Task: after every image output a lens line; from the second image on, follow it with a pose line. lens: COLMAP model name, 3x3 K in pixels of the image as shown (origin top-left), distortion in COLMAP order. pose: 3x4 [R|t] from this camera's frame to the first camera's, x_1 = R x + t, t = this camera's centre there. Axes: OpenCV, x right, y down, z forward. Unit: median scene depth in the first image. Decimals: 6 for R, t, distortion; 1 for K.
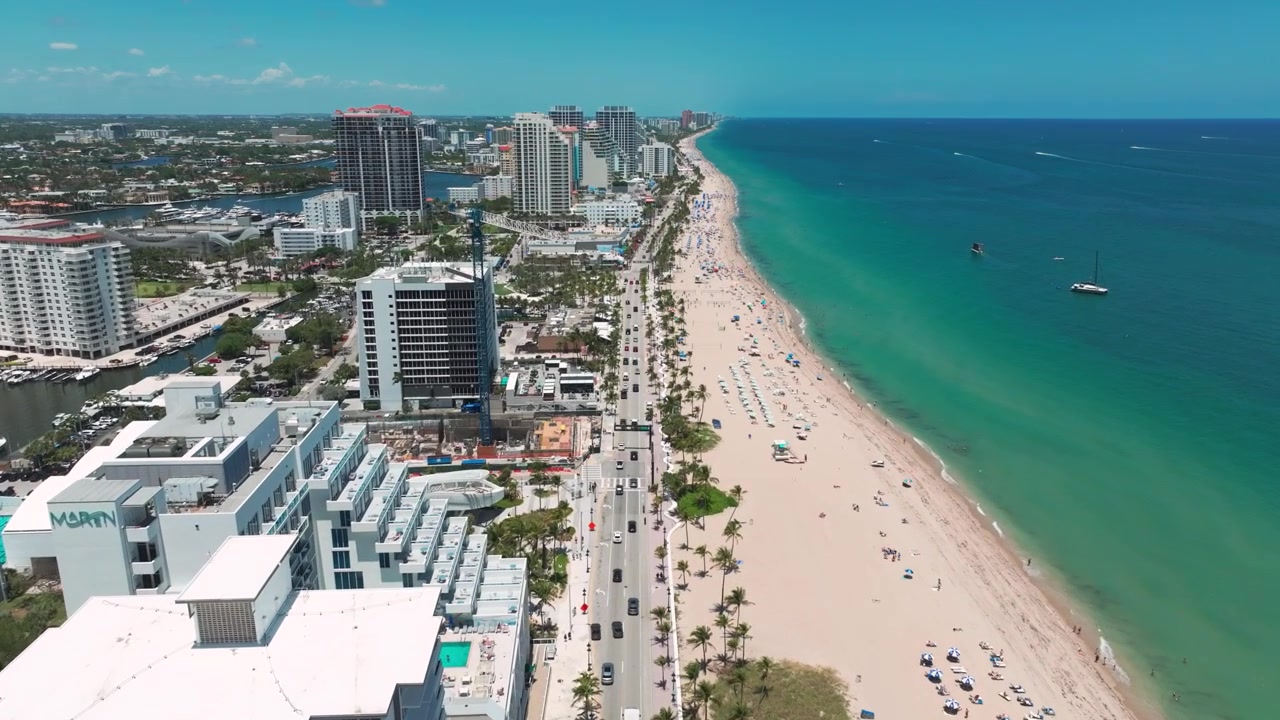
lens RADIAL K [[907.6, 0, 640.0], [0, 907.6, 360.0], [0, 0, 1]] dist [0.002991, 0.002090]
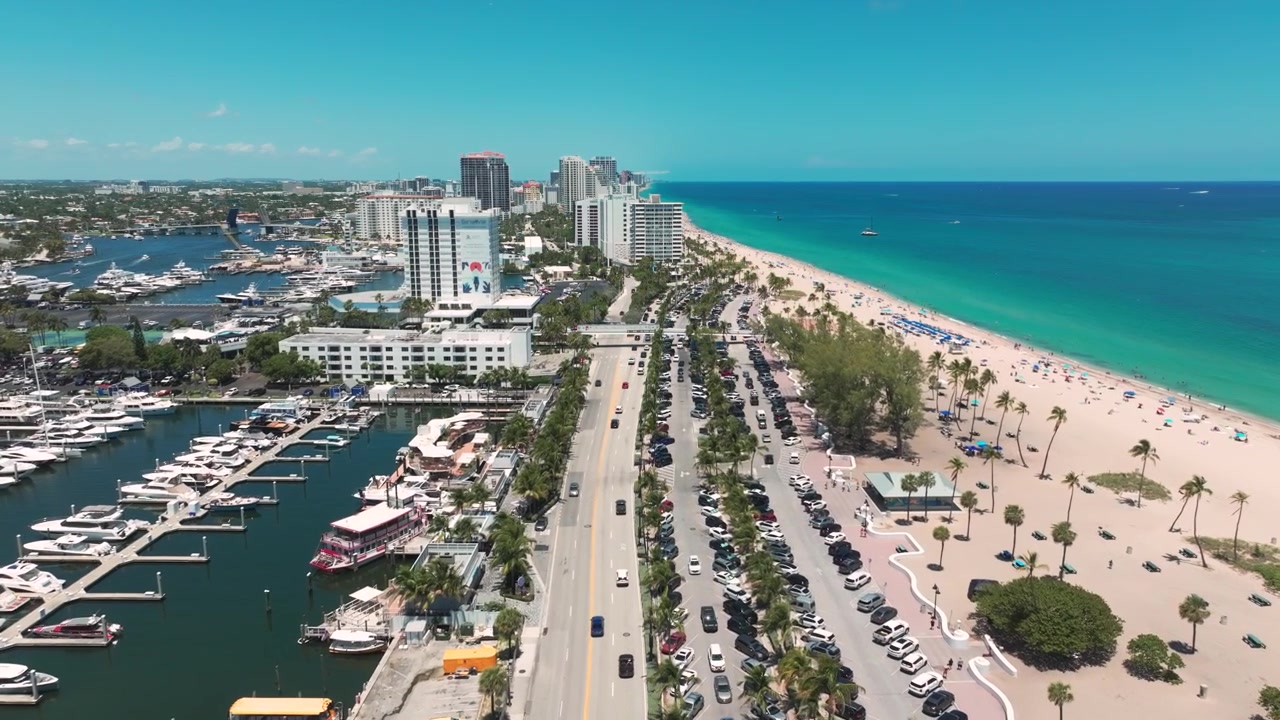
lens RADIAL K [[907.6, 0, 640.0], [0, 907.6, 360.0], [0, 0, 1]] dist [0.002991, 0.002090]
pose [[0.996847, -0.019247, 0.076973, -0.135981], [0.024422, 0.997463, -0.066868, 0.237688], [-0.075490, 0.068537, 0.994788, -0.712540]]
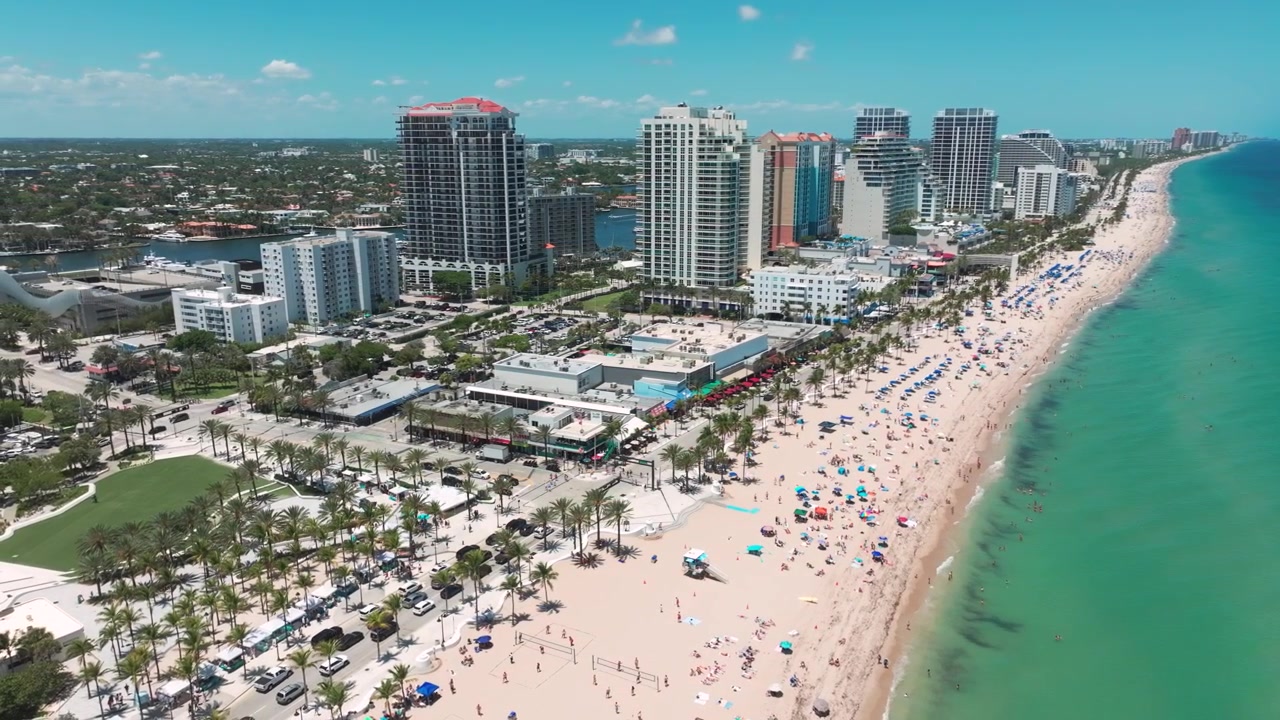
lens RADIAL K [[907.6, 0, 640.0], [0, 907.6, 360.0], [0, 0, 1]] dist [0.002991, 0.002090]
pose [[0.880524, 0.111072, -0.460804, 0.137575], [-0.122070, 0.992504, 0.005978, -0.116104], [0.458014, 0.050986, 0.887482, 0.496996]]
